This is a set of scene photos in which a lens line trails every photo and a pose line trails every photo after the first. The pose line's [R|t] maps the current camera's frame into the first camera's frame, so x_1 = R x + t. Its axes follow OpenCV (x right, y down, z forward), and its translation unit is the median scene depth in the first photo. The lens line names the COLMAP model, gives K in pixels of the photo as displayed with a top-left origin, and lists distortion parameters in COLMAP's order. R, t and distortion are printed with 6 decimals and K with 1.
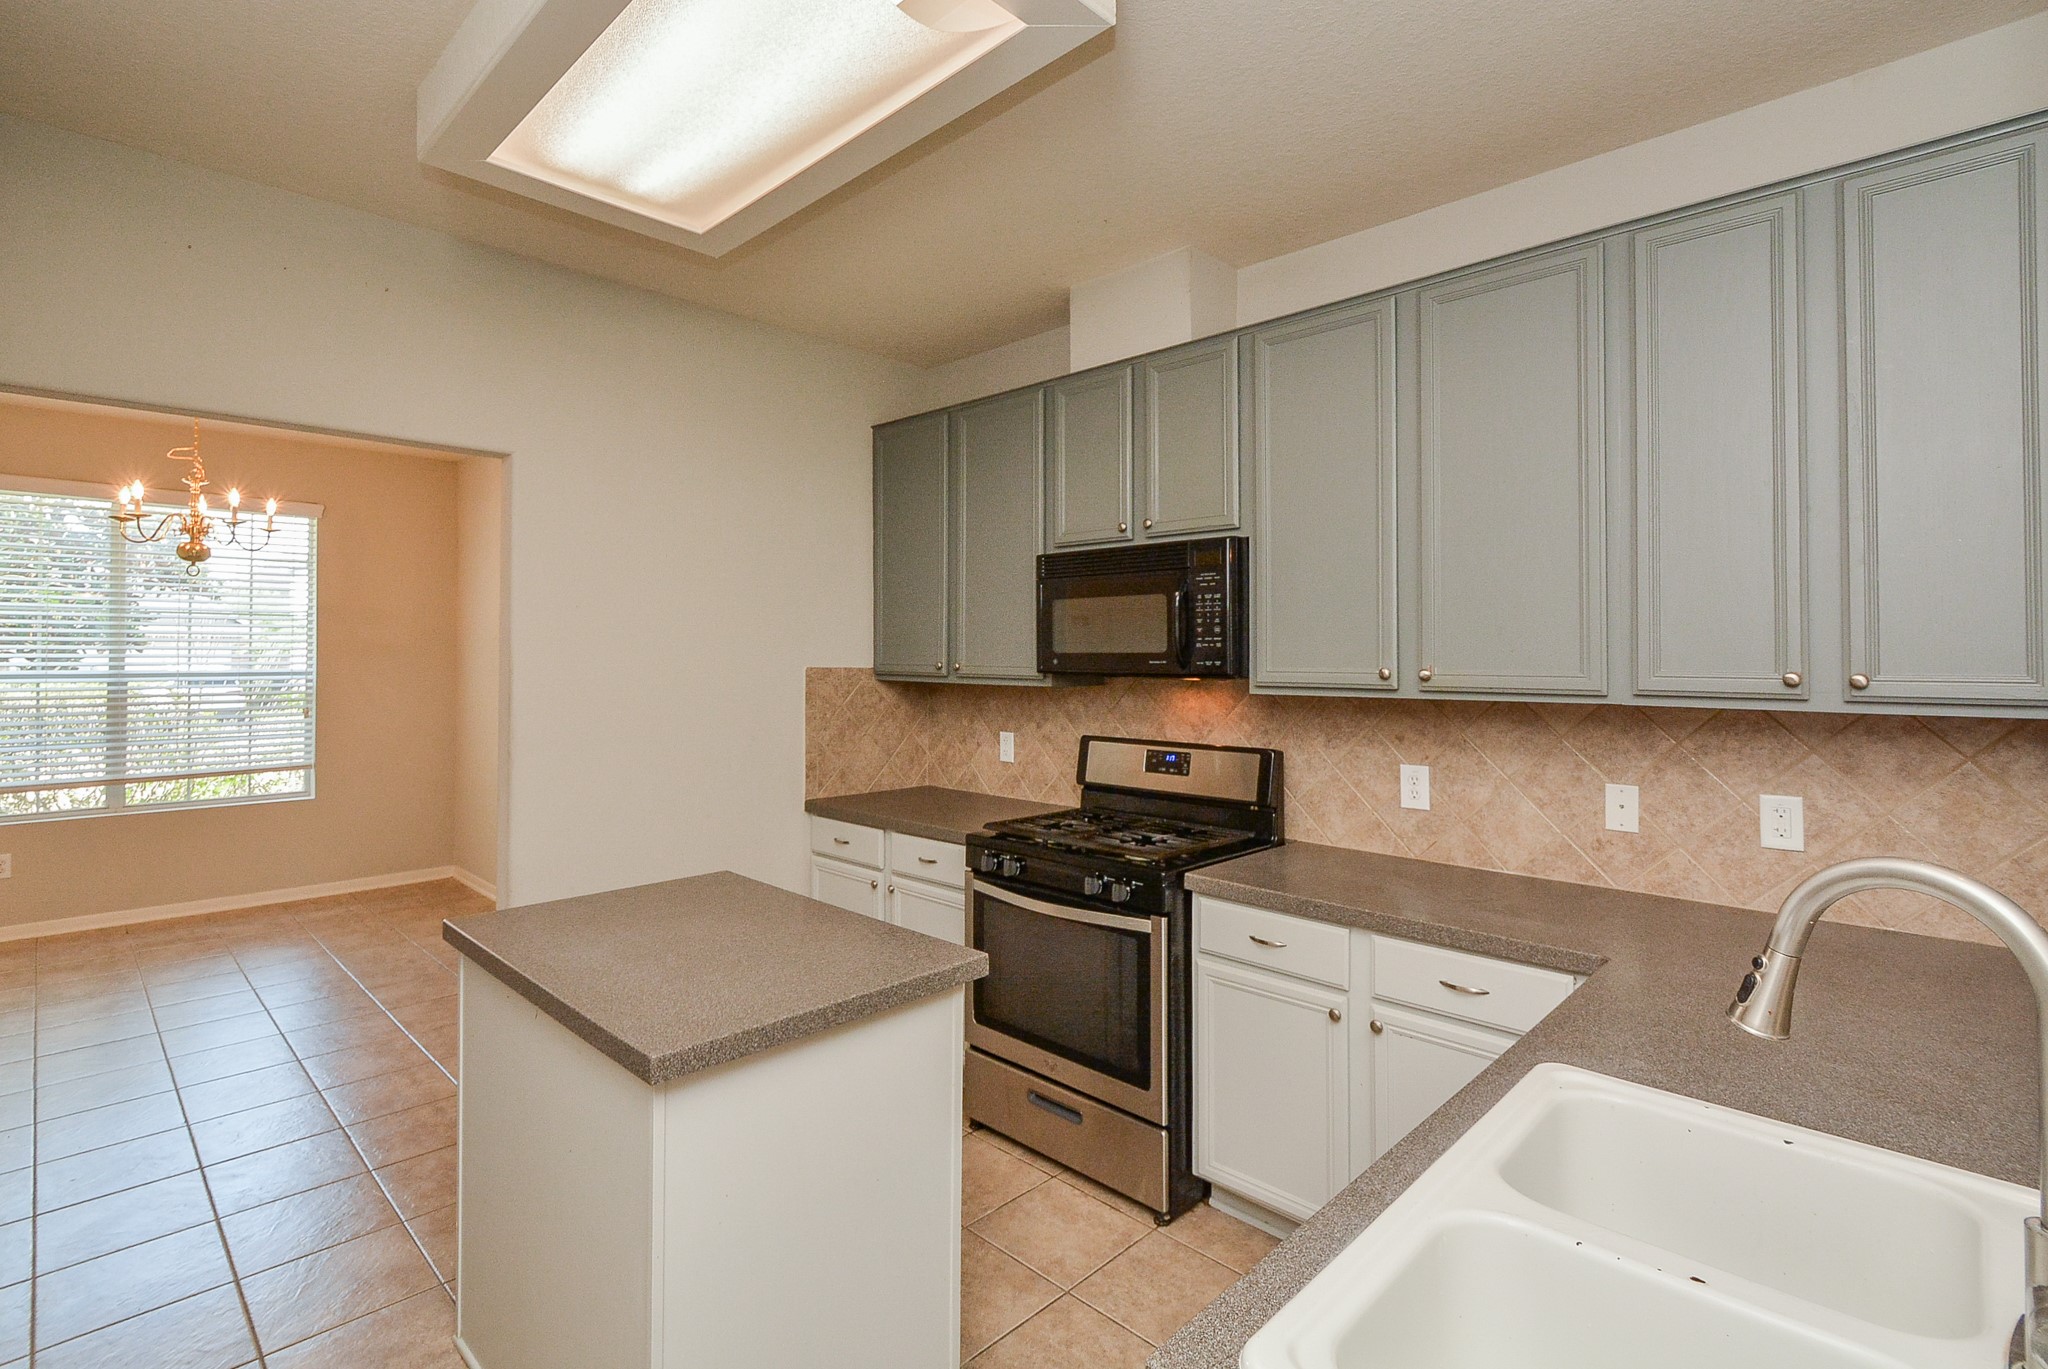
lens RADIAL K [[959.6, 0, 977.7], [0, 959.6, 636.3], [0, 0, 1]] dist [0.009774, -0.000812]
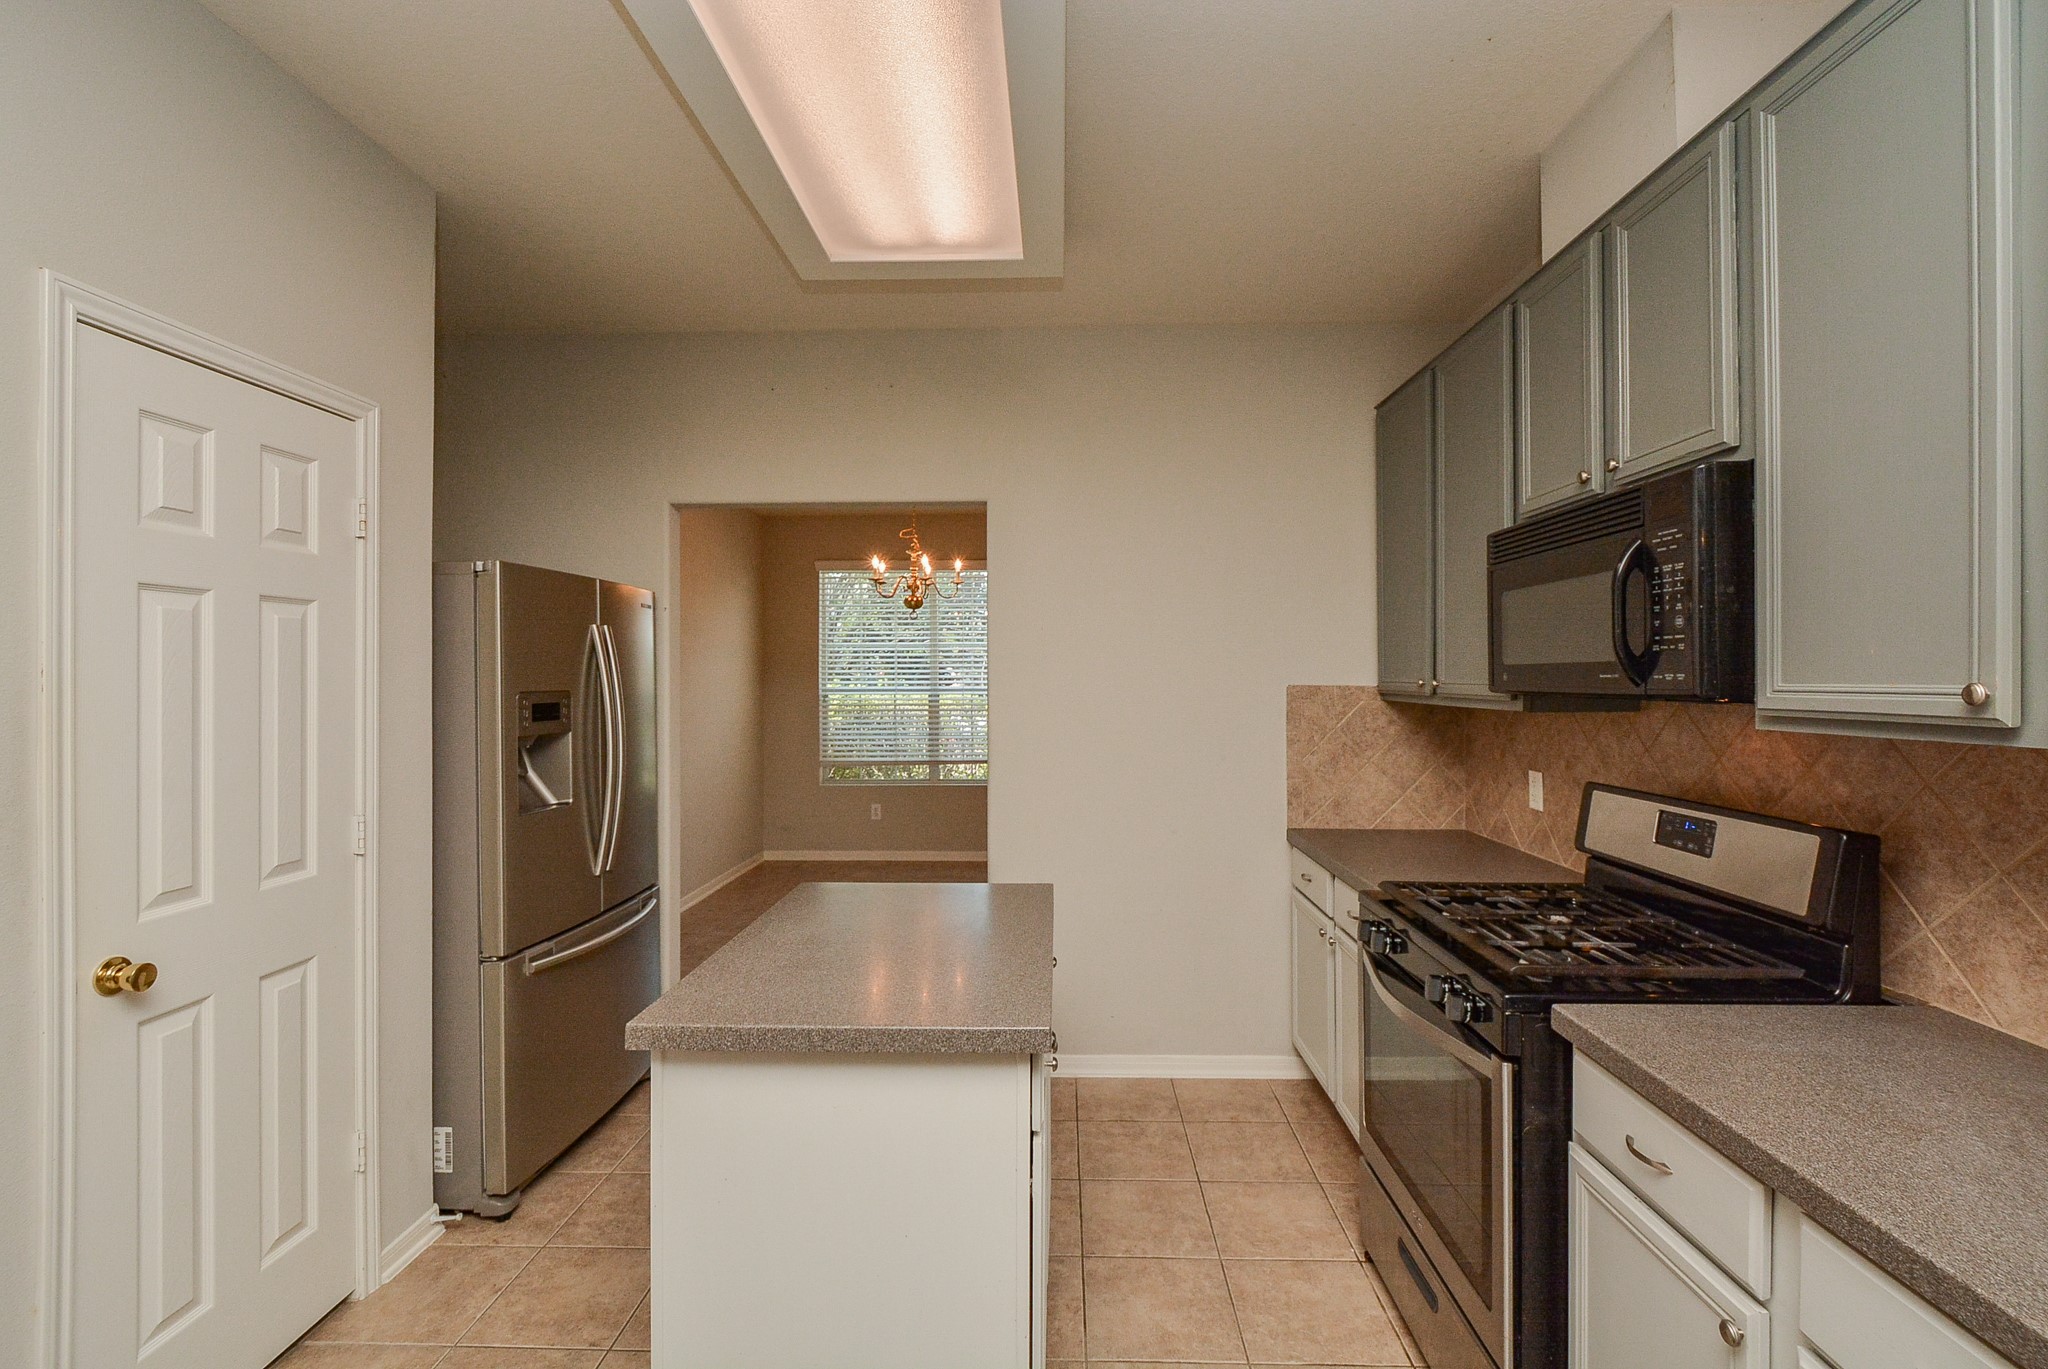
lens RADIAL K [[898.6, 0, 1032.3], [0, 898.6, 671.8], [0, 0, 1]] dist [0.002055, -0.001508]
pose [[0.694570, -0.008230, -0.719378, 0.309860], [0.017794, 0.999825, 0.005742, 0.011923], [0.719205, -0.016788, 0.694595, 0.256417]]
